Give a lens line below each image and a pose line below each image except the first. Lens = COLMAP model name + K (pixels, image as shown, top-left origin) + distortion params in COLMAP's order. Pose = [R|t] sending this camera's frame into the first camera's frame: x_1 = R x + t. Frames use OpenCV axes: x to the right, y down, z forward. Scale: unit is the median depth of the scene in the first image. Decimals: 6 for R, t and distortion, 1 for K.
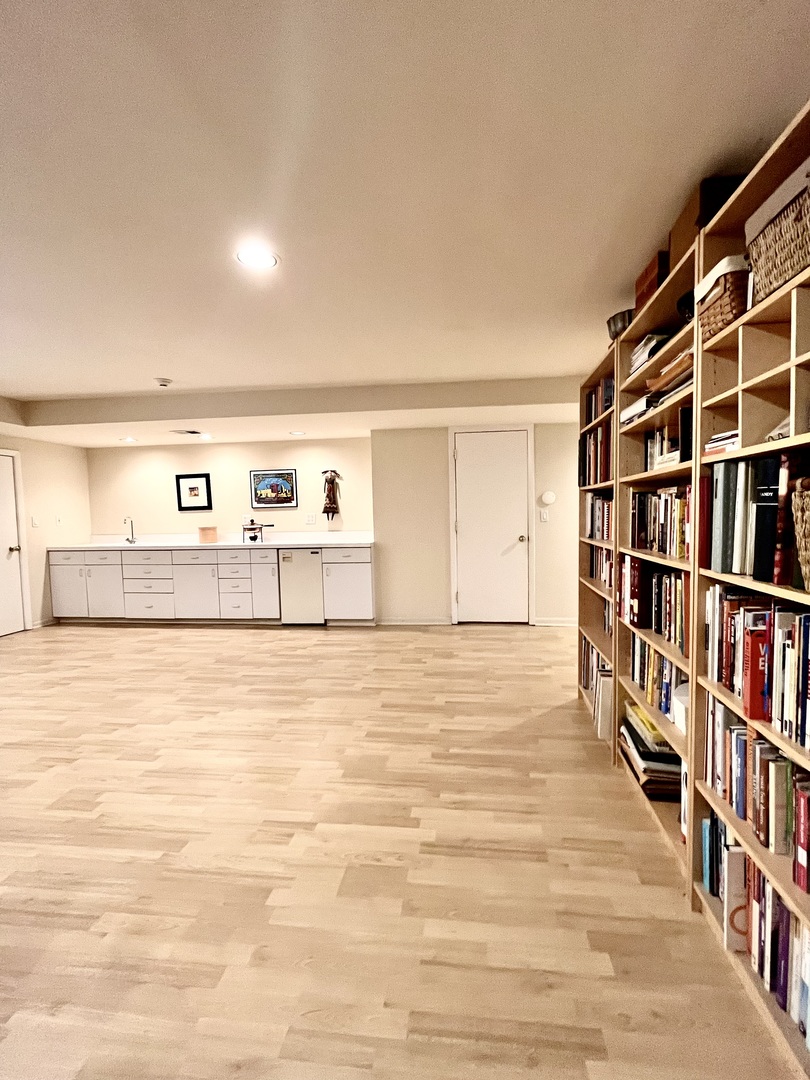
lens RADIAL K [[459.7, 0, 428.9], [0, 459.7, 543.0], [0, 0, 1]] dist [-0.002401, -0.000070]
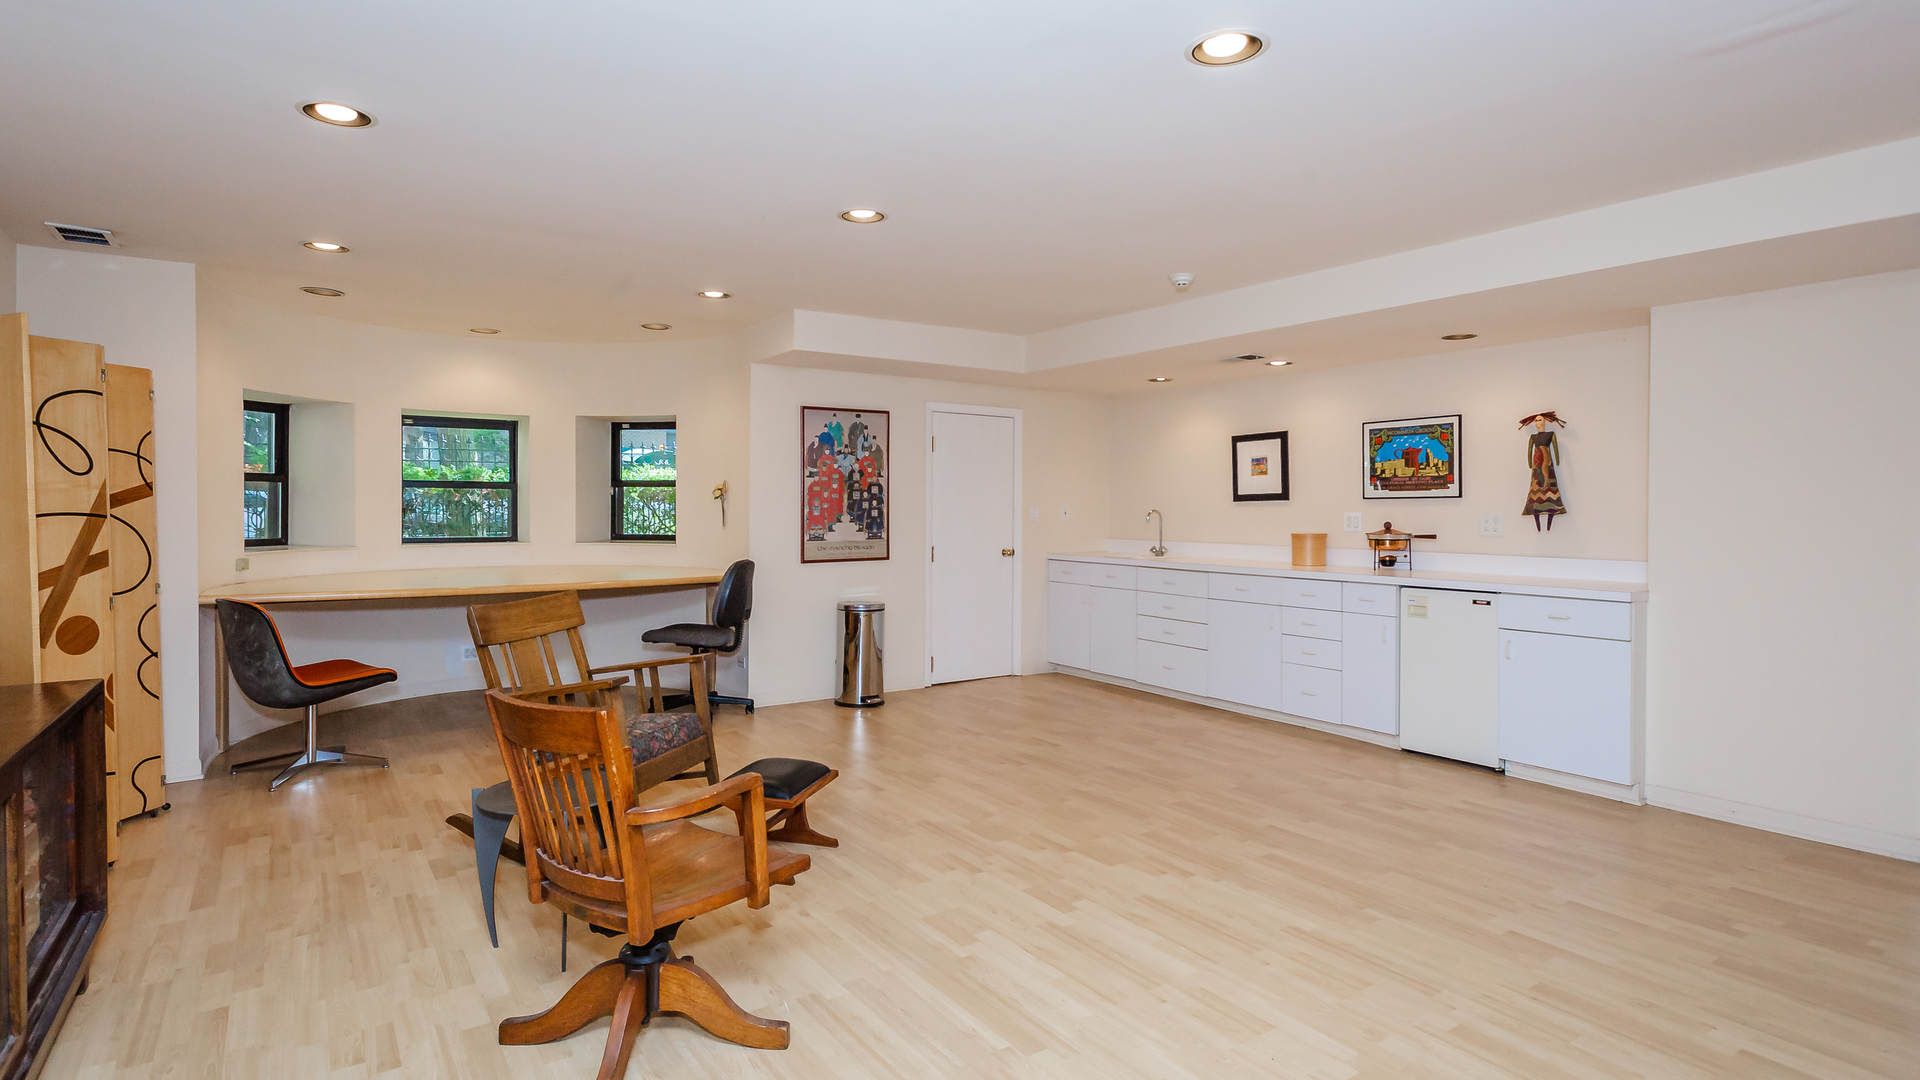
lens RADIAL K [[953.1, 0, 949.0], [0, 953.1, 533.7], [0, 0, 1]] dist [-0.000249, 0.000457]
pose [[0.646883, 0.044940, -0.761264, 0.155074], [-0.073415, 0.997295, -0.003510, -0.005301], [0.759047, 0.058159, 0.648433, 0.025375]]
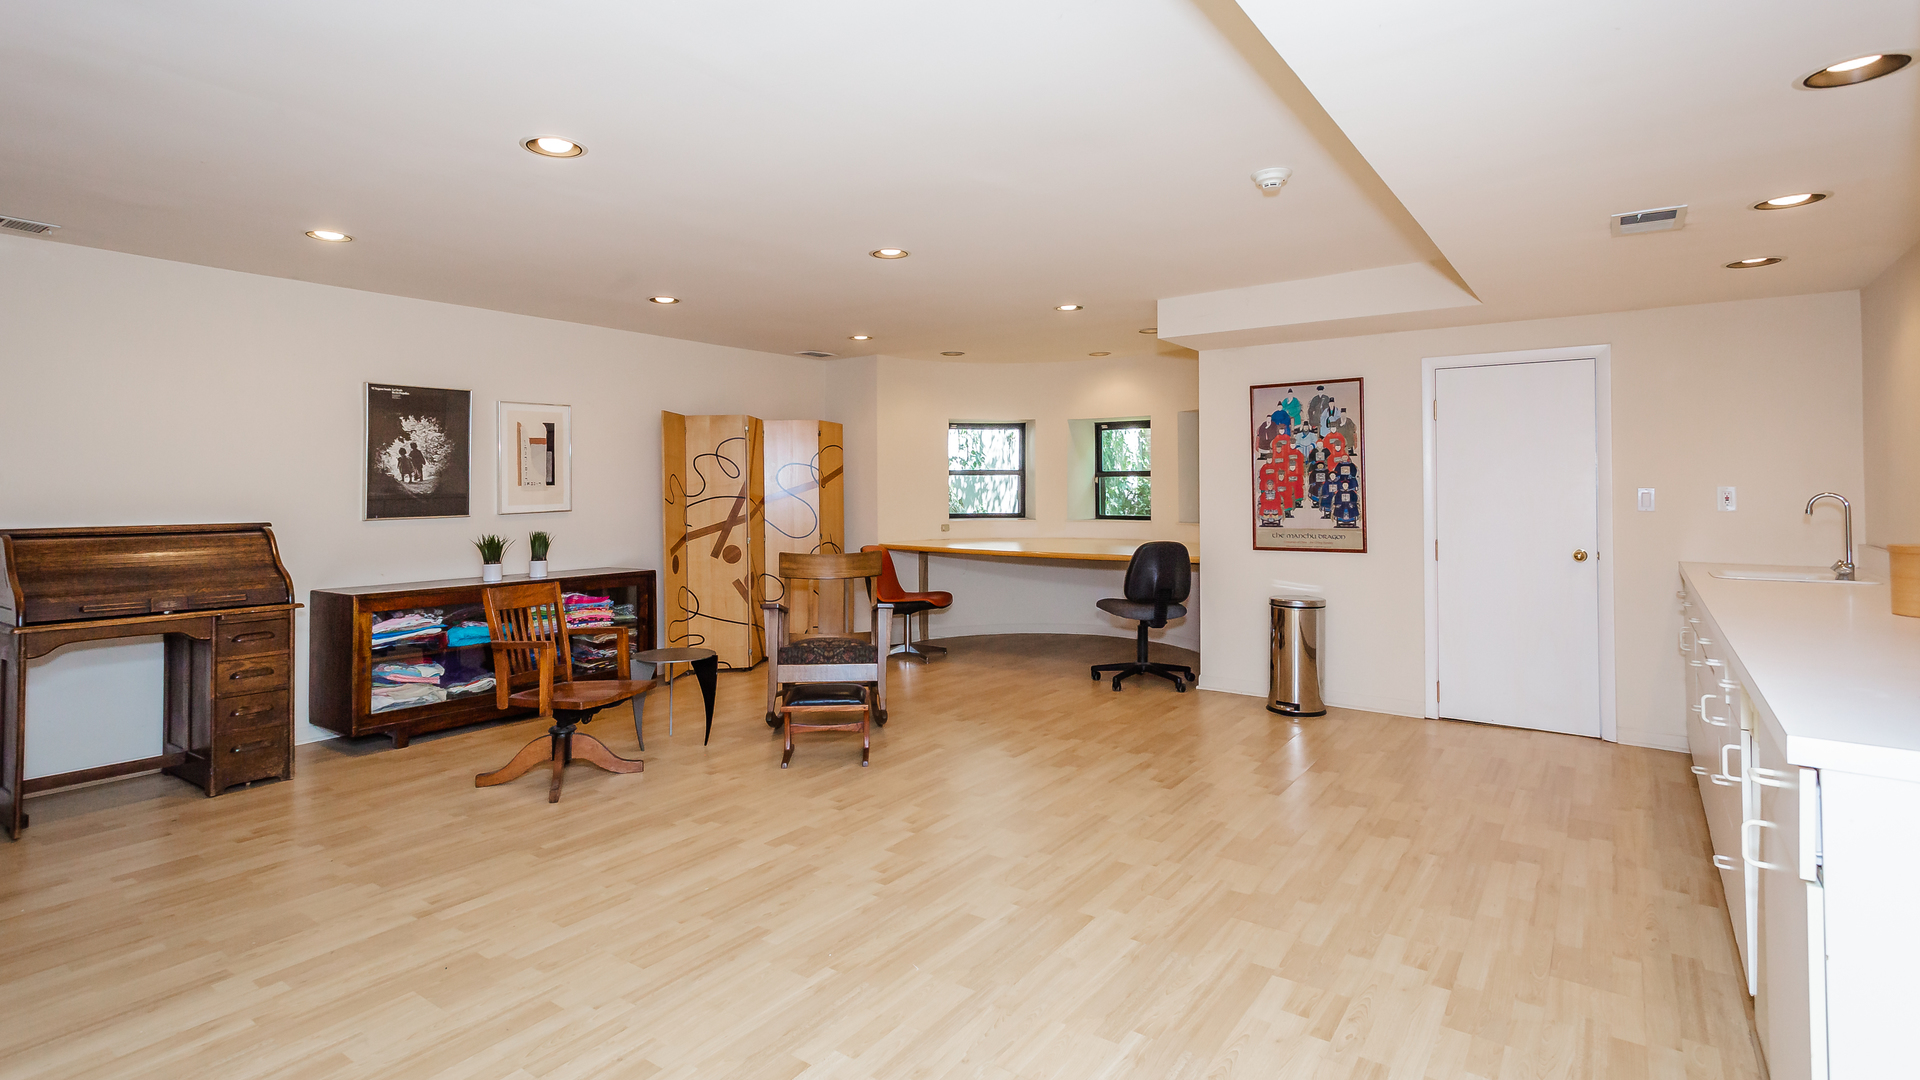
lens RADIAL K [[927.9, 0, 952.7], [0, 927.9, 476.7], [0, 0, 1]] dist [0.002953, 0.000407]
pose [[-0.494364, 0.012490, -0.869165, 0.320671], [-0.049260, 0.997887, 0.042358, -0.105425], [0.867858, 0.063755, -0.492705, 1.256678]]
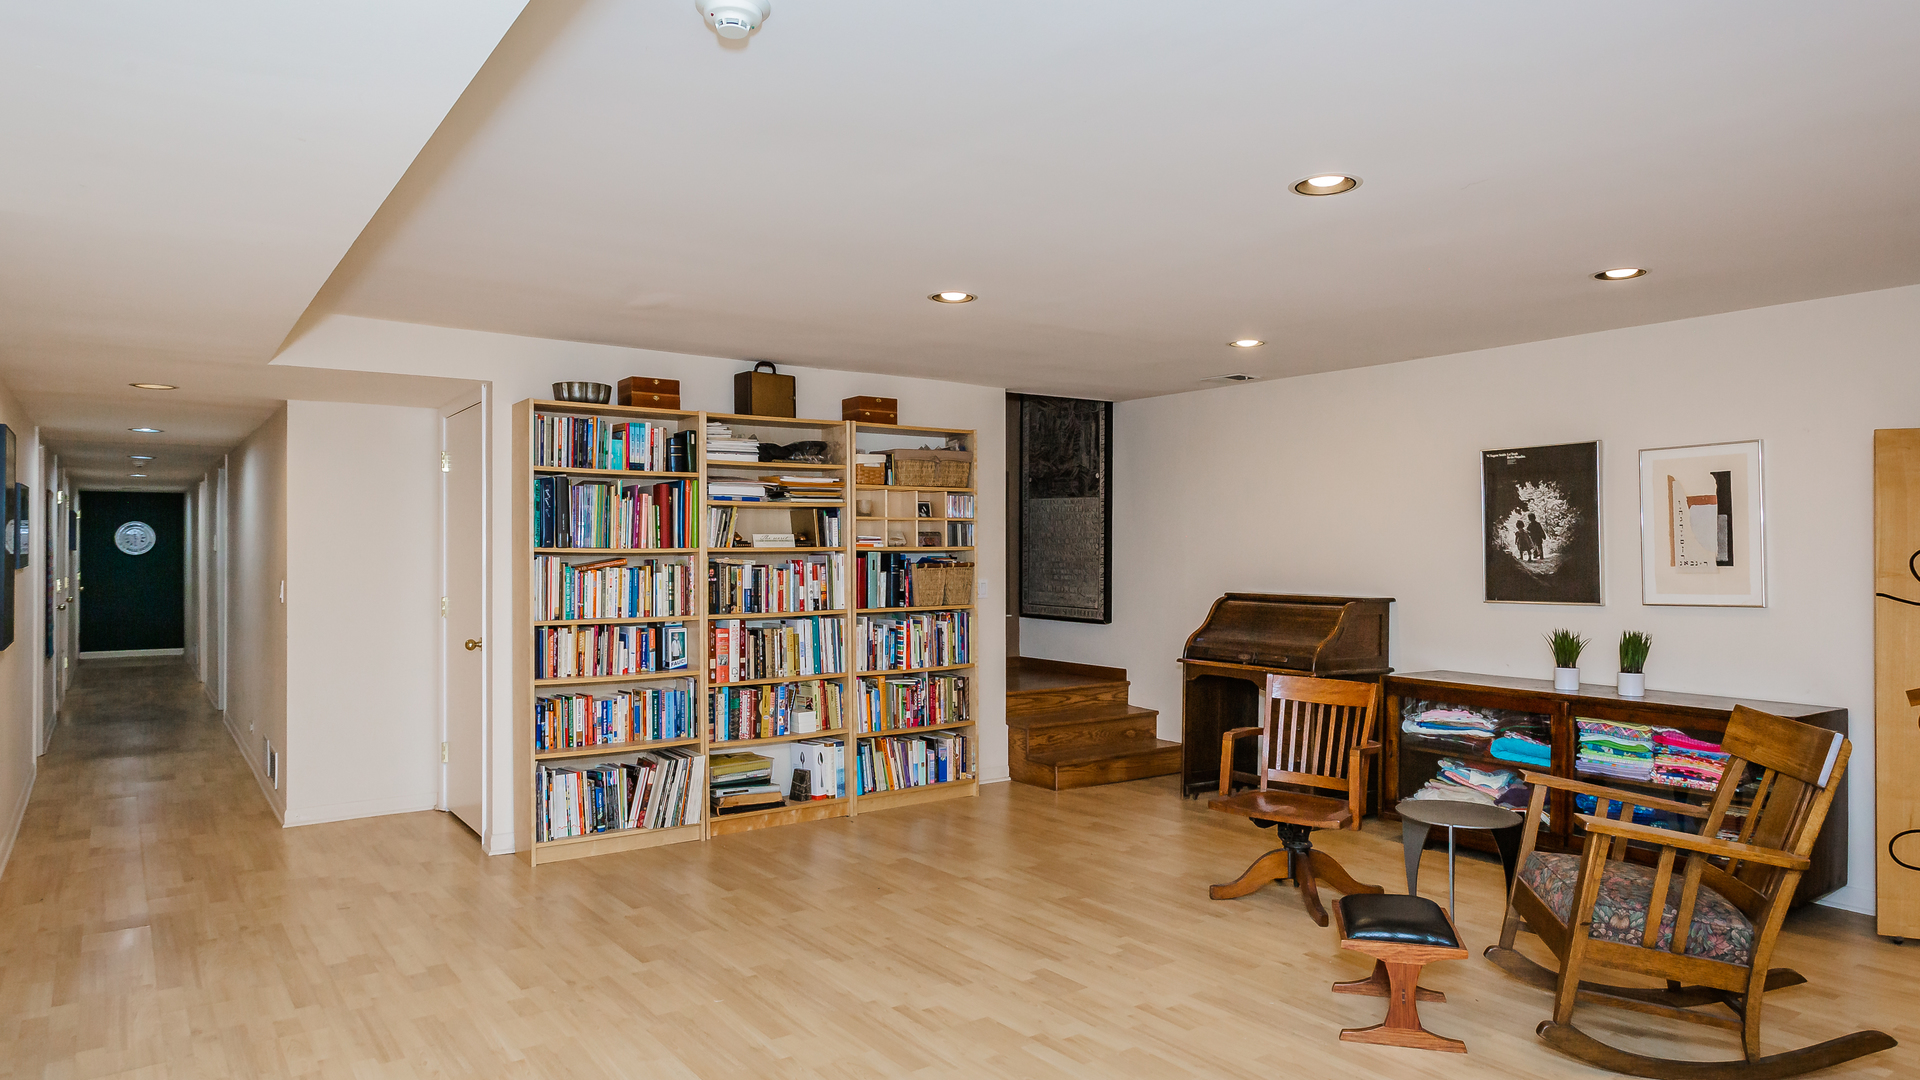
lens RADIAL K [[1176.3, 0, 960.0], [0, 1176.3, 540.0], [0, 0, 1]] dist [0.002333, 0.001391]
pose [[-0.669873, 0.028032, 0.741946, -1.150669], [0.068201, 0.997385, 0.023893, -0.109360], [-0.739337, 0.066607, -0.670033, 1.406258]]
